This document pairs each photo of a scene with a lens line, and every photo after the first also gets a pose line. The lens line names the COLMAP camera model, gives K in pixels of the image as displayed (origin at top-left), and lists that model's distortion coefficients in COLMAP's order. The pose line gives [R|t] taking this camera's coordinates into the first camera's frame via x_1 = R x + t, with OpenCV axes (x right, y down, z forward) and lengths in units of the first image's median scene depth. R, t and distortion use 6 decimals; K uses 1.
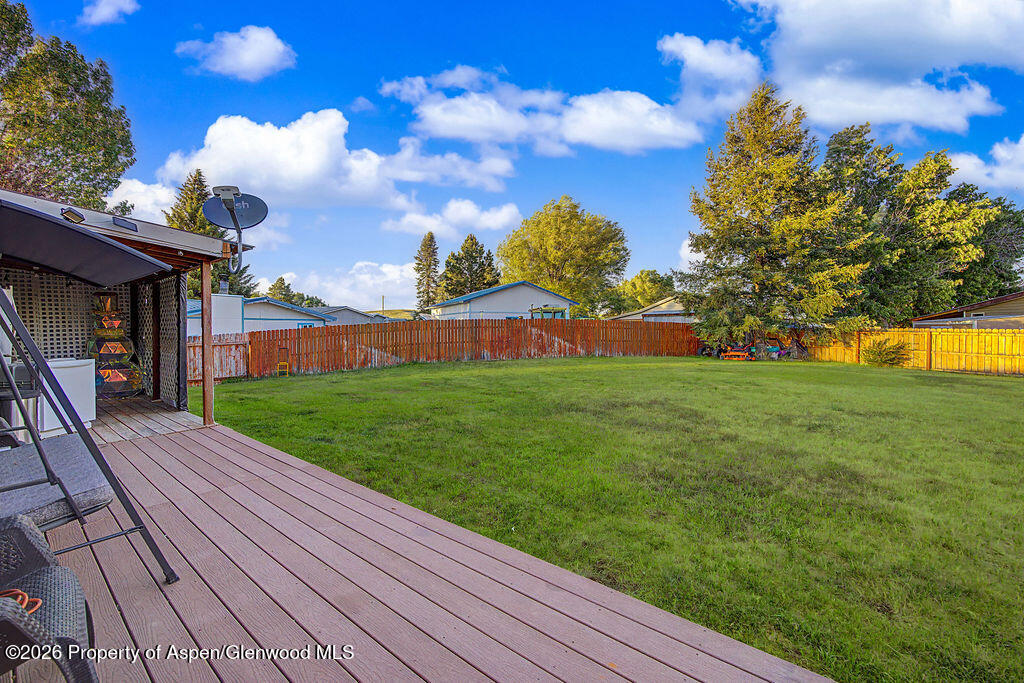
lens RADIAL K [[417.2, 0, 513.3], [0, 417.2, 340.2], [0, 0, 1]] dist [-0.000583, 0.000301]
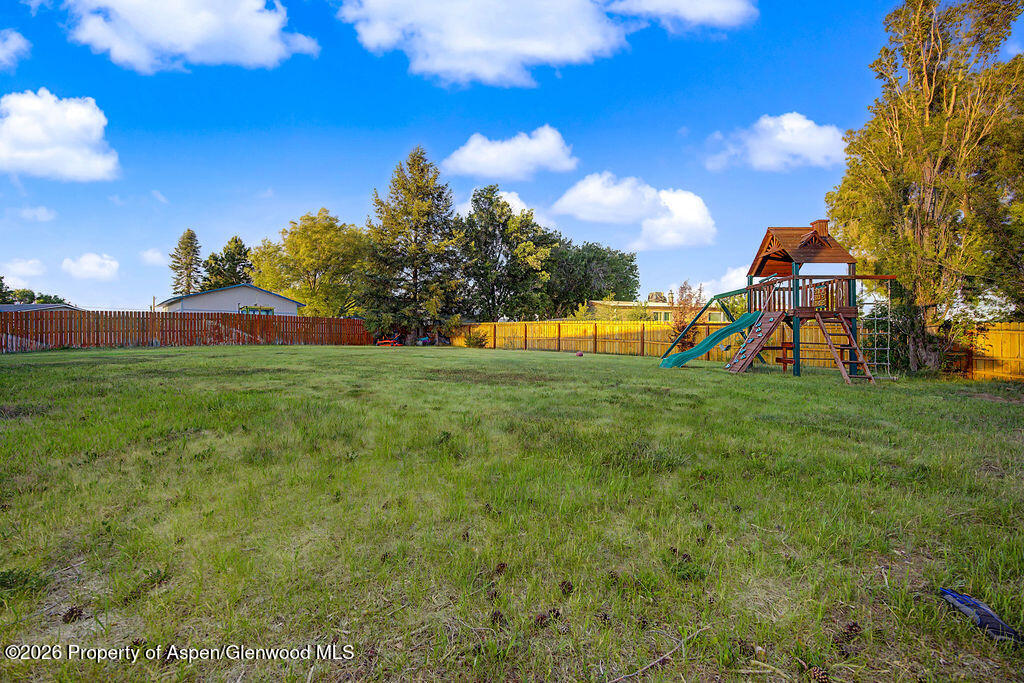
lens RADIAL K [[417.2, 0, 511.6], [0, 417.2, 347.2], [0, 0, 1]] dist [-0.000583, 0.000301]
pose [[0.999996, 0.001186, -0.002552, 2.578526], [-0.001164, 0.999962, 0.008645, 0.012445], [0.002562, -0.008642, 0.999959, -0.005079]]
